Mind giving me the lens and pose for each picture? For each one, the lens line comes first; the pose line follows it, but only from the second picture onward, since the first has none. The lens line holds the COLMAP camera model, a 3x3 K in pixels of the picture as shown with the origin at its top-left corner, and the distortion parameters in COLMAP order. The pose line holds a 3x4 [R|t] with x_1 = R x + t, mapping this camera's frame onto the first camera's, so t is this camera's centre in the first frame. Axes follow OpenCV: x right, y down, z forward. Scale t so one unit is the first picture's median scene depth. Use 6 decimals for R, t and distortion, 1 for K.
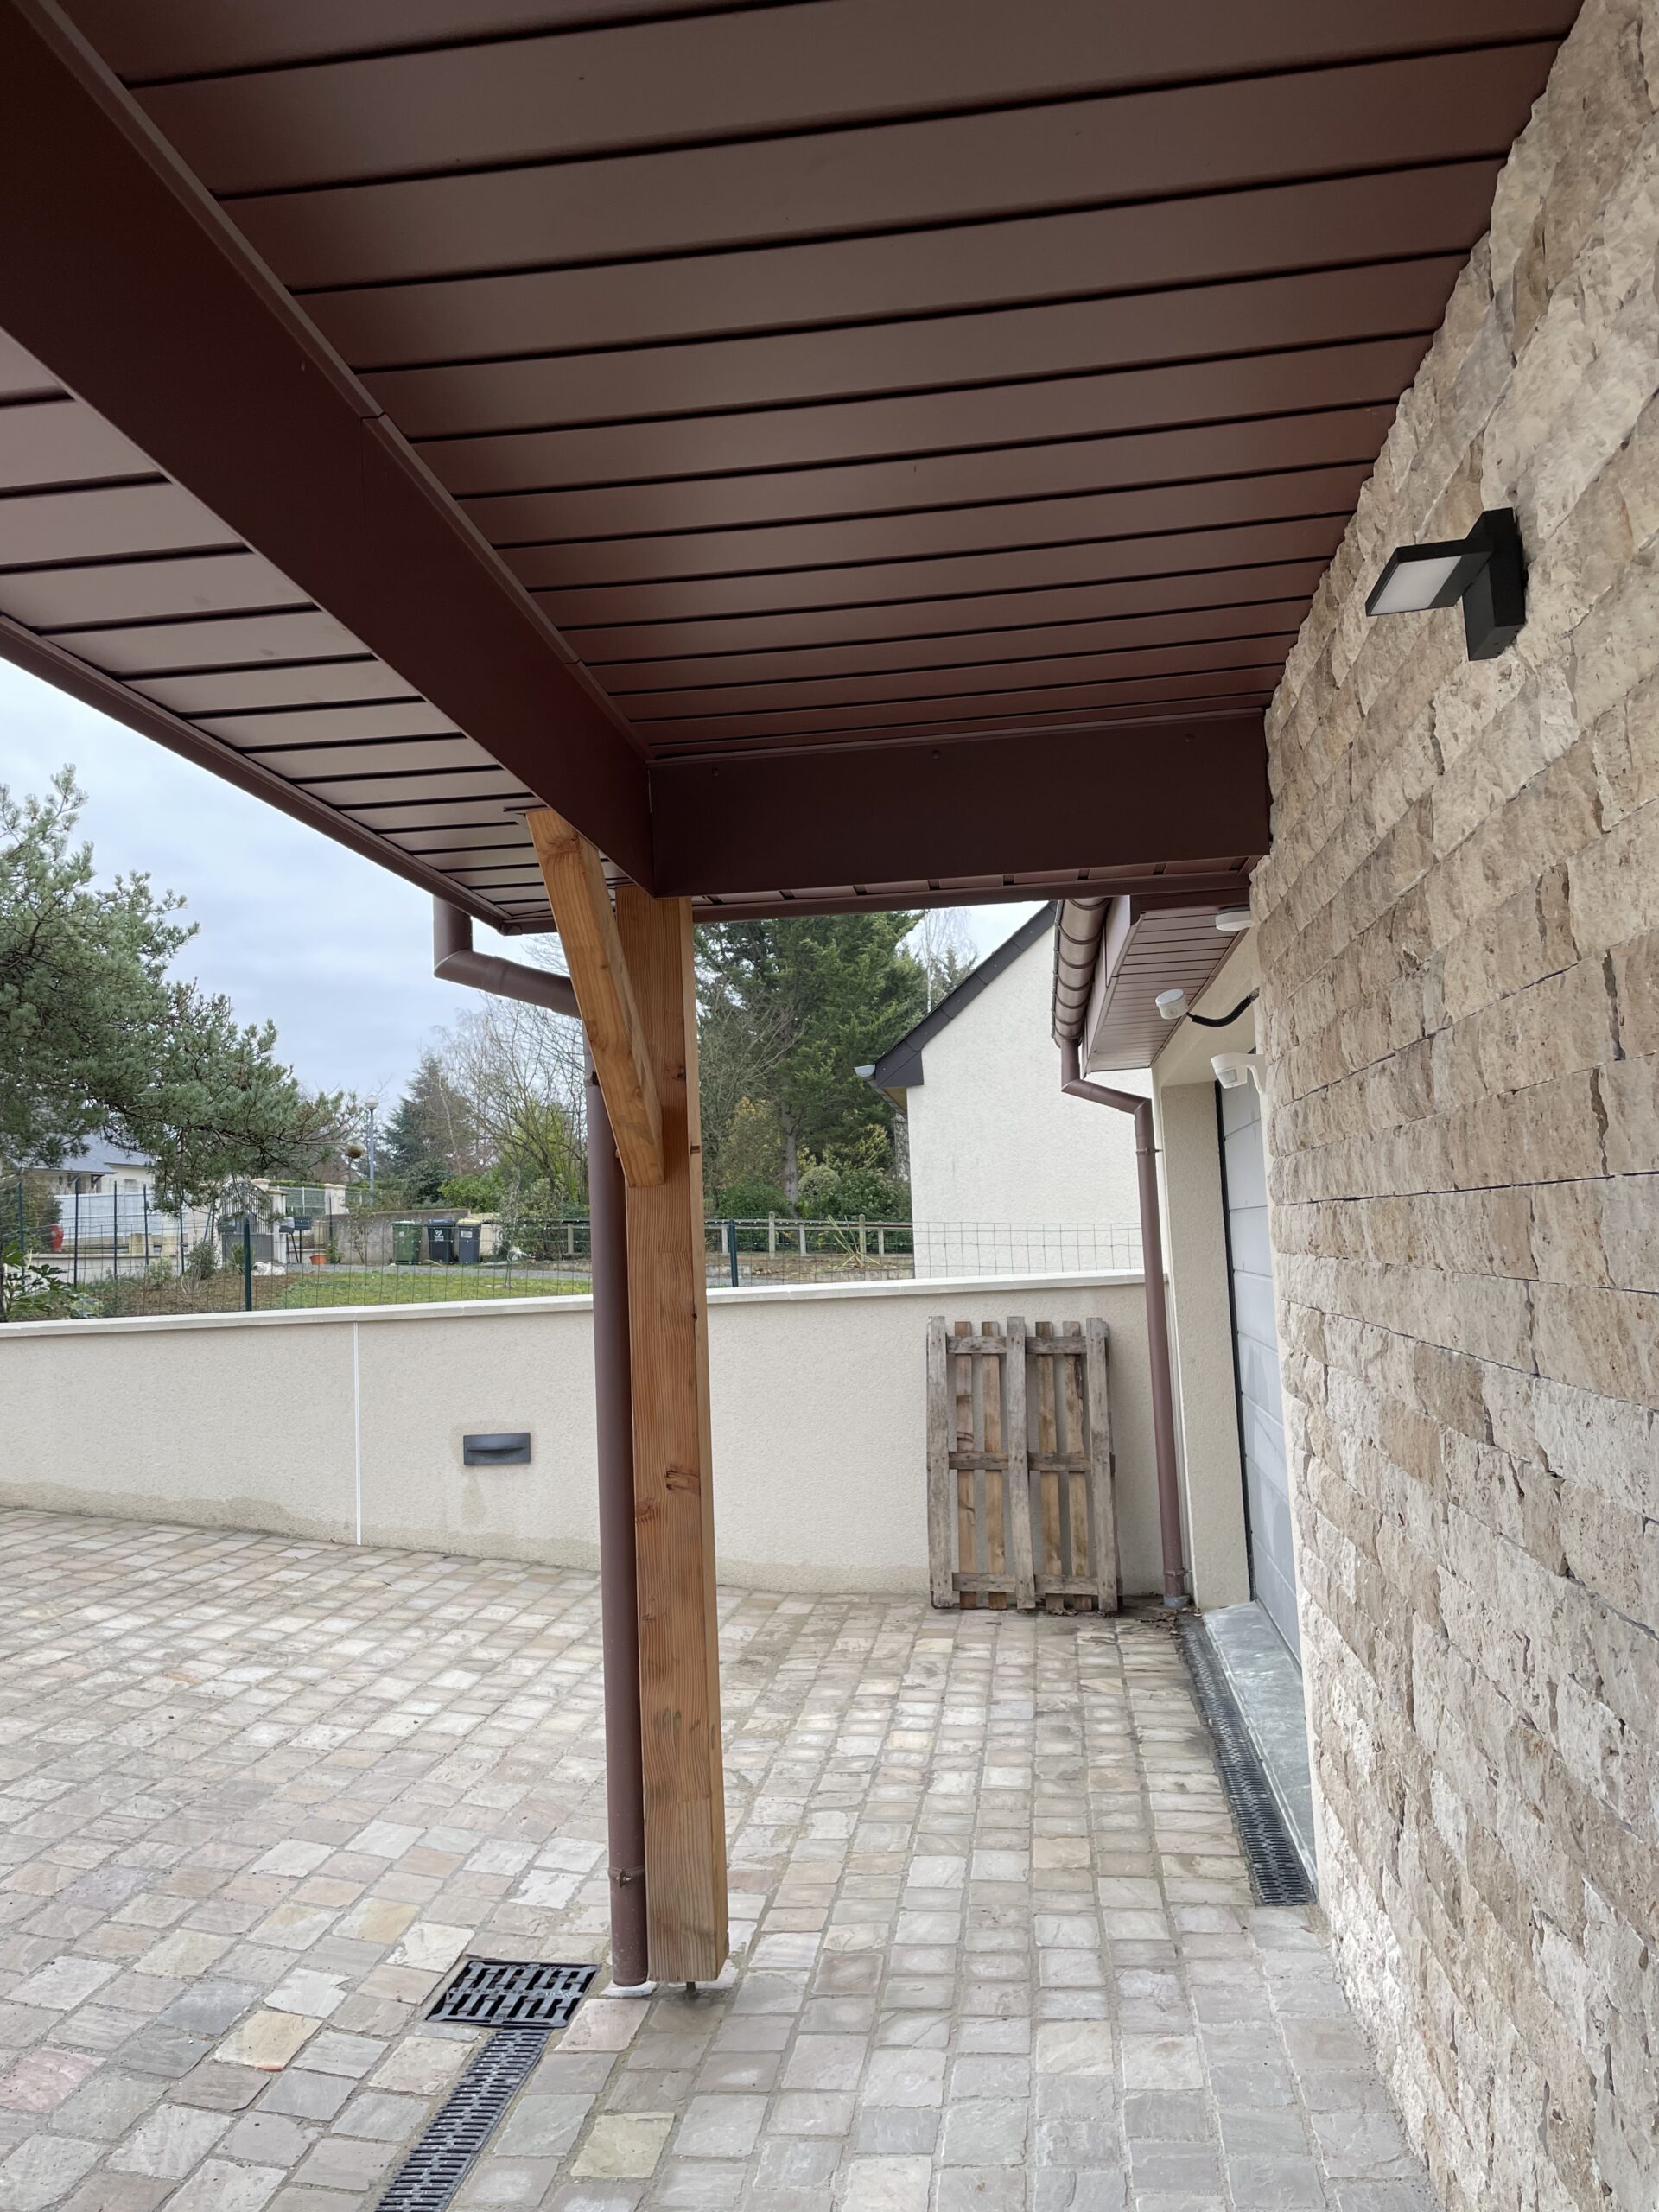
lens RADIAL K [[1678.7, 0, 865.4], [0, 1678.7, 1091.5], [0, 0, 1]] dist [0.075871, -0.076975]
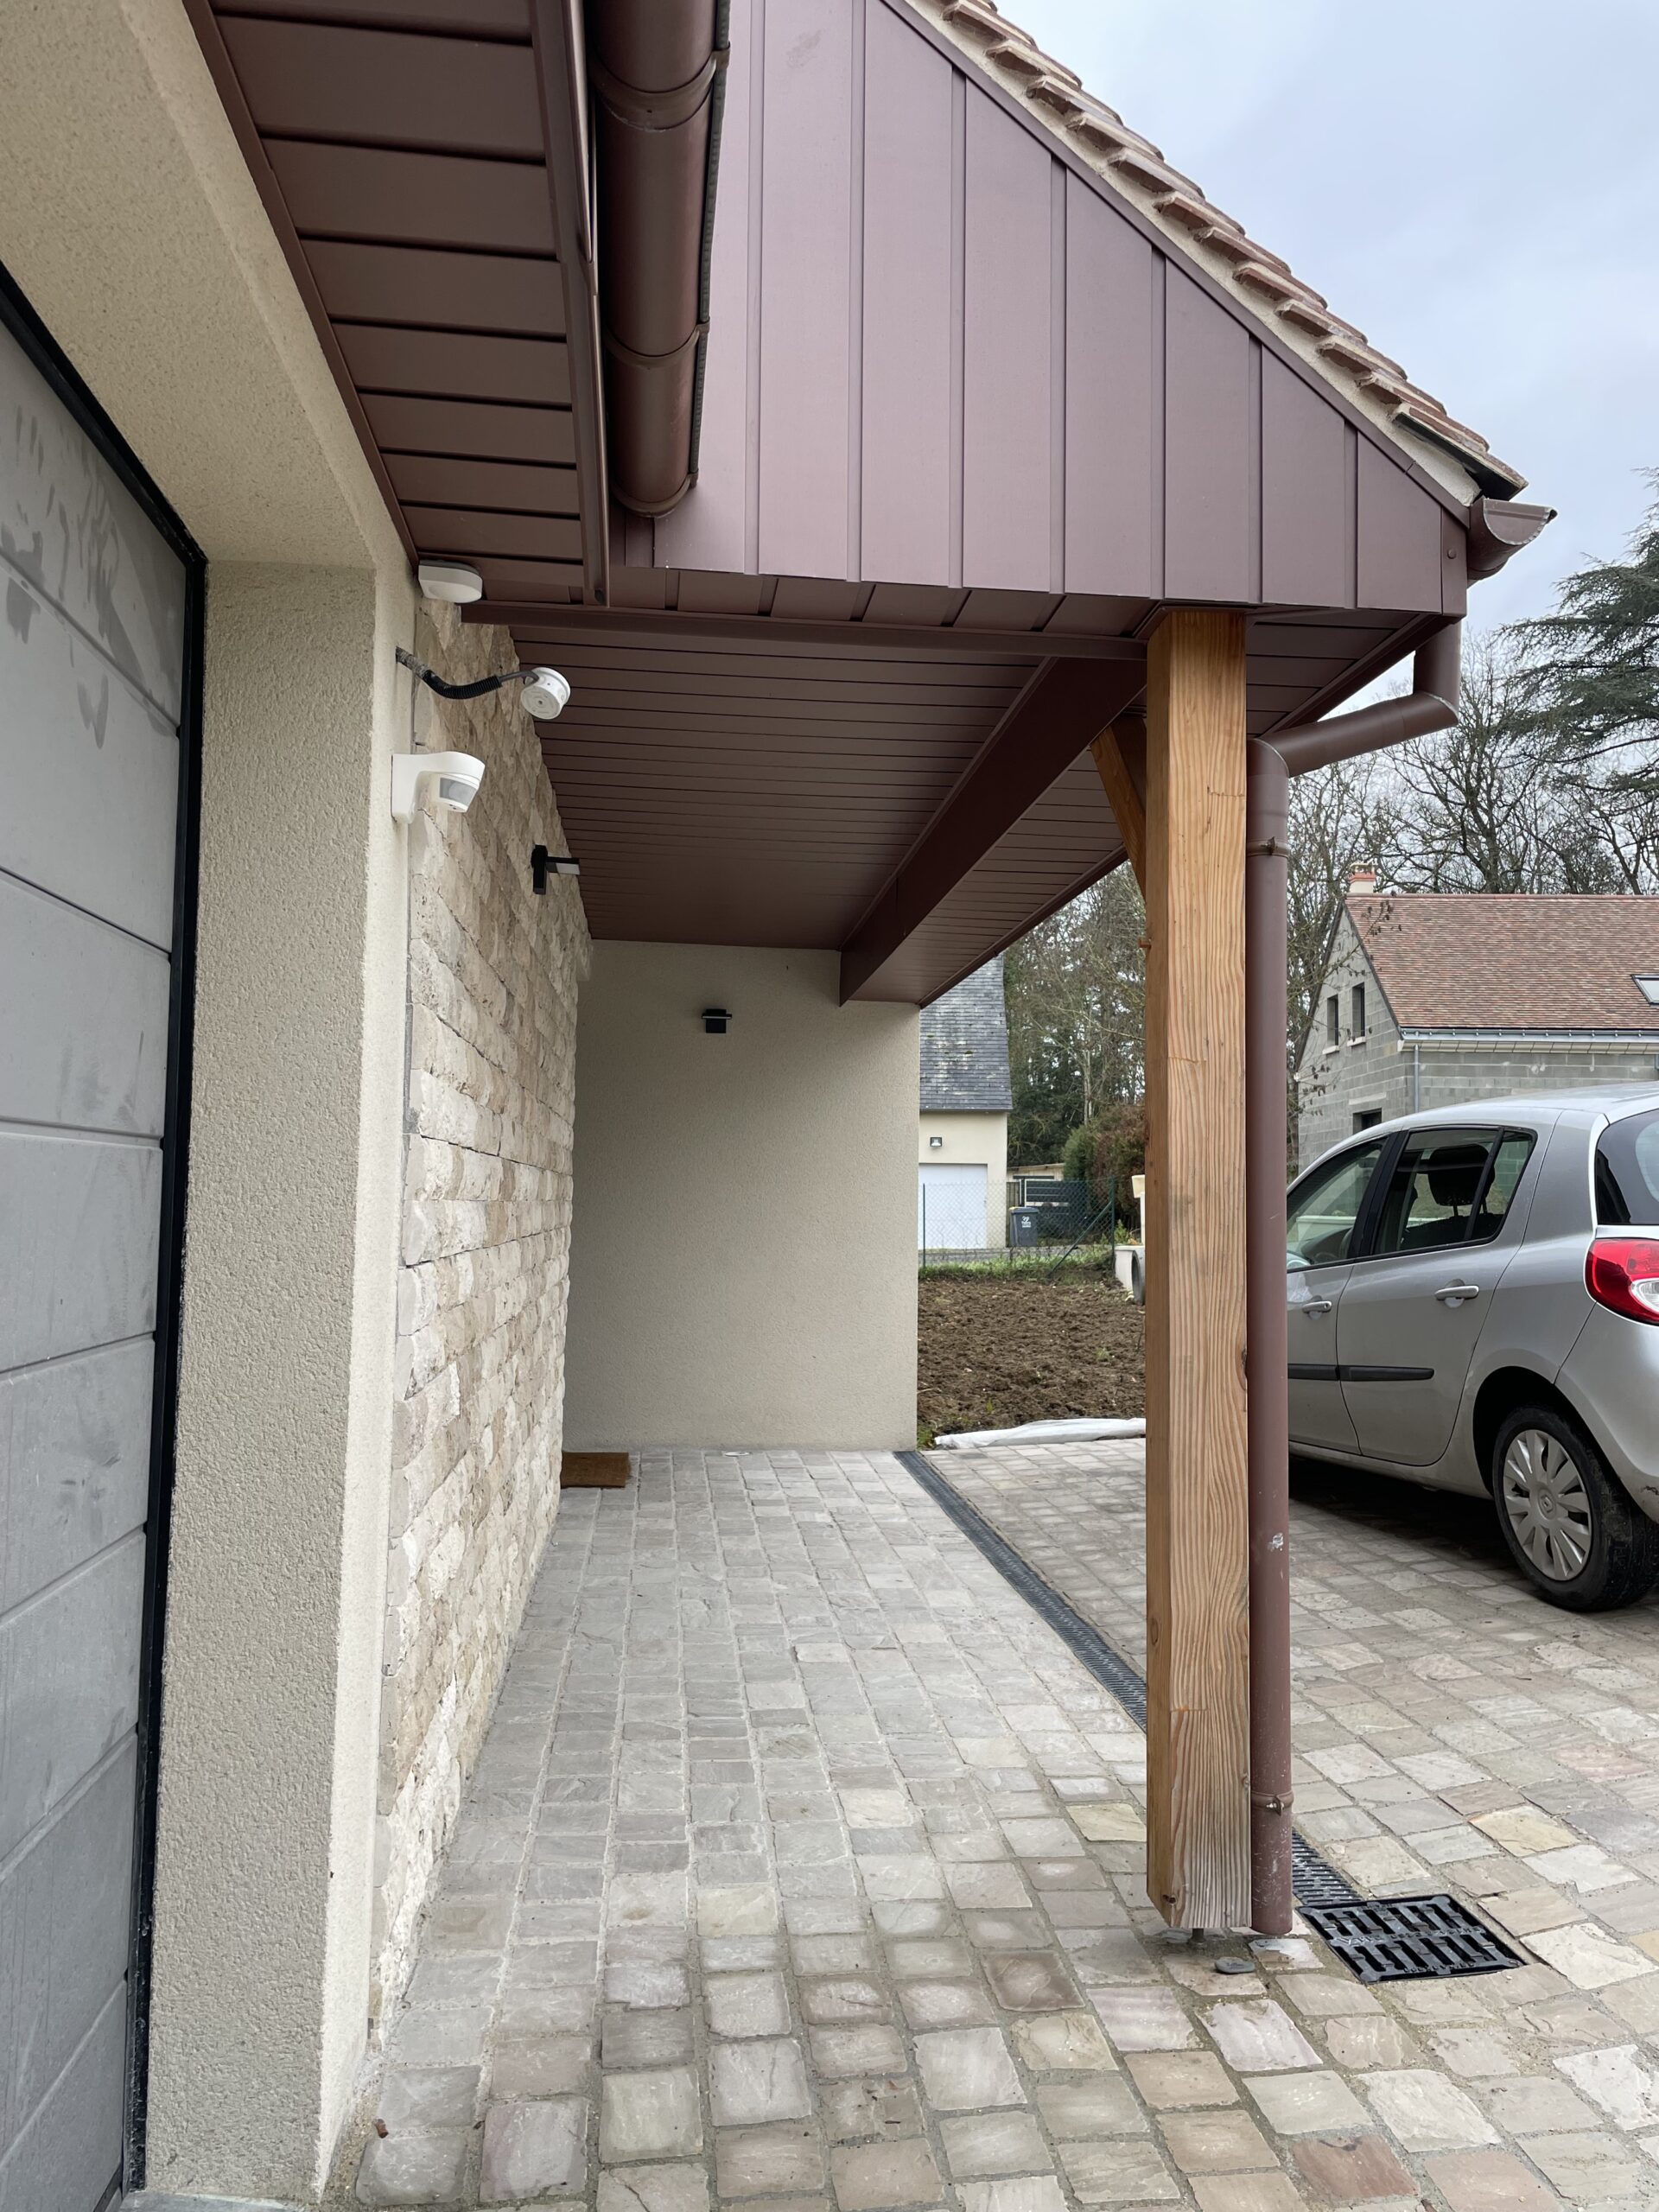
lens RADIAL K [[1678.7, 0, 847.5], [0, 1678.7, 1102.9], [0, 0, 1]] dist [0.075871, -0.076975]
pose [[-0.977064, 0.020414, -0.211964, 0.222066], [0.049530, 0.989880, -0.132979, 0.214368], [0.207104, -0.140428, -0.968188, 1.741455]]
